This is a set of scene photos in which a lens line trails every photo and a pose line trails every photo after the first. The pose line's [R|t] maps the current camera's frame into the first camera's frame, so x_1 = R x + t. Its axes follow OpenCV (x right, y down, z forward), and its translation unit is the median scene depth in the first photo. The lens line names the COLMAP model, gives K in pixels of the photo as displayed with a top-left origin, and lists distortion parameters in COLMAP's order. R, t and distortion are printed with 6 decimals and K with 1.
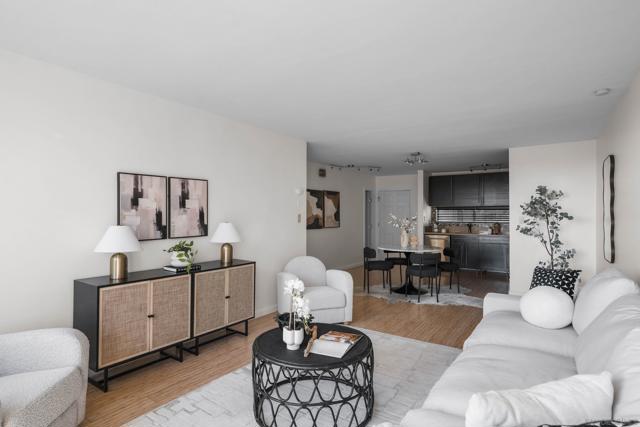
lens RADIAL K [[349.3, 0, 320.0], [0, 349.3, 213.5], [0, 0, 1]] dist [-0.001071, 0.010851]
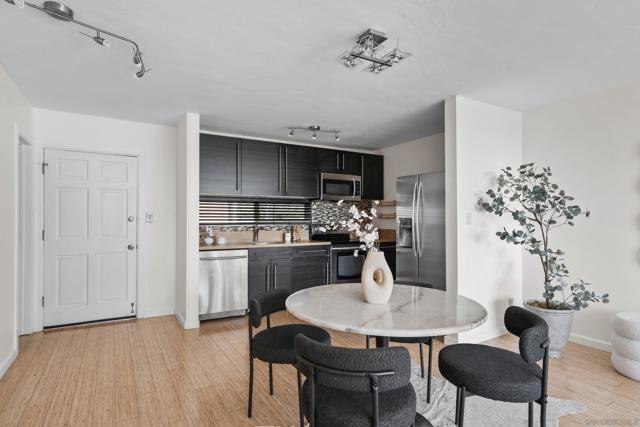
lens RADIAL K [[348.1, 0, 319.0], [0, 348.1, 212.9], [0, 0, 1]] dist [-0.002993, 0.013459]
pose [[0.428269, 0.007907, 0.903617, -0.087883], [-0.007360, 0.999959, -0.005262, 0.014695], [-0.903621, -0.004397, 0.428310, 1.044586]]
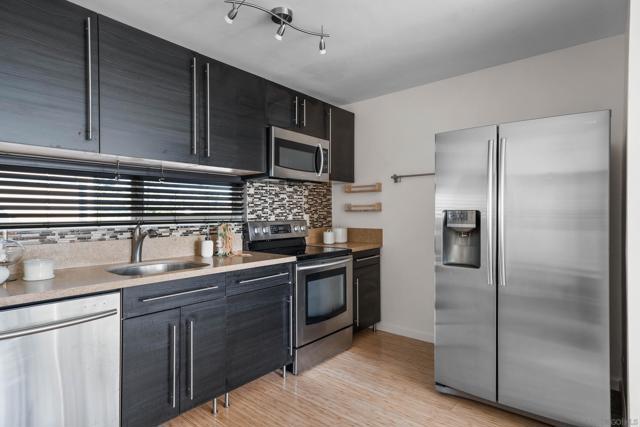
lens RADIAL K [[350.6, 0, 318.2], [0, 350.6, 211.4], [0, 0, 1]] dist [-0.003031, -0.000113]
pose [[0.103998, -0.003598, 0.994571, 0.280955], [-0.007430, 0.999963, 0.004394, 0.021966], [-0.994550, -0.007847, 0.103967, 1.332343]]
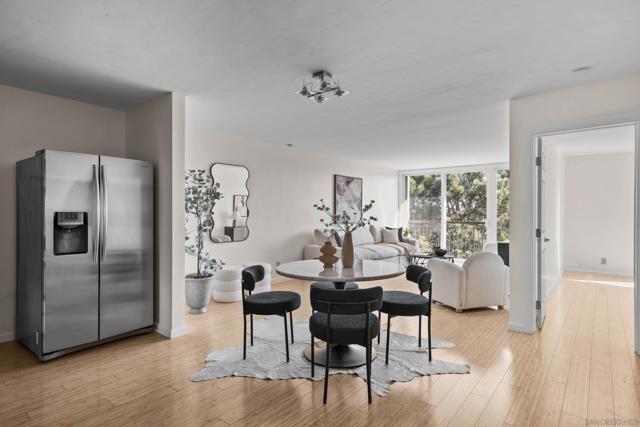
lens RADIAL K [[348.1, 0, 319.0], [0, 348.1, 212.9], [0, 0, 1]] dist [-0.002993, 0.013459]
pose [[-0.995201, -0.005110, 0.097716, 0.267223], [-0.005760, 0.999963, -0.006377, 0.023879], [-0.097680, -0.006909, -0.995194, 1.721387]]
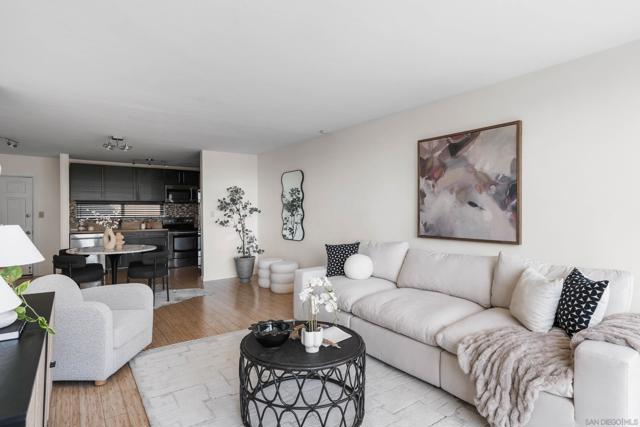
lens RADIAL K [[349.3, 0, 320.0], [0, 349.3, 213.5], [0, 0, 1]] dist [-0.001071, 0.010851]
pose [[0.354341, -0.012323, 0.935035, -0.401976], [-0.001468, 0.999905, 0.013734, 0.000733], [-0.935115, -0.006239, 0.354289, 0.274110]]
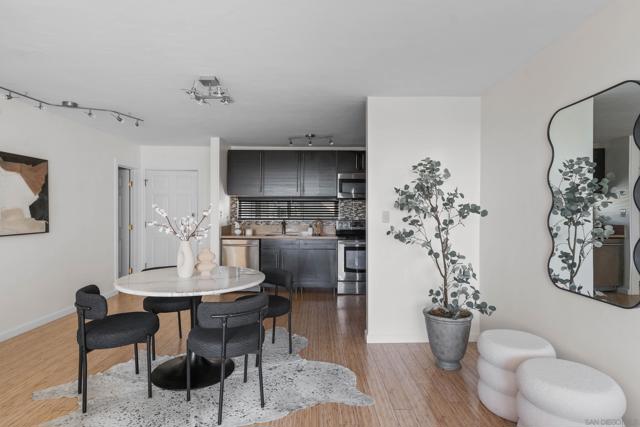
lens RADIAL K [[348.1, 0, 319.0], [0, 348.1, 212.9], [0, 0, 1]] dist [-0.002993, 0.013459]
pose [[0.831138, -0.002558, 0.556060, 0.152519], [-0.005246, 0.999909, 0.012441, 0.005356], [-0.556041, -0.013257, 0.831049, 0.598552]]
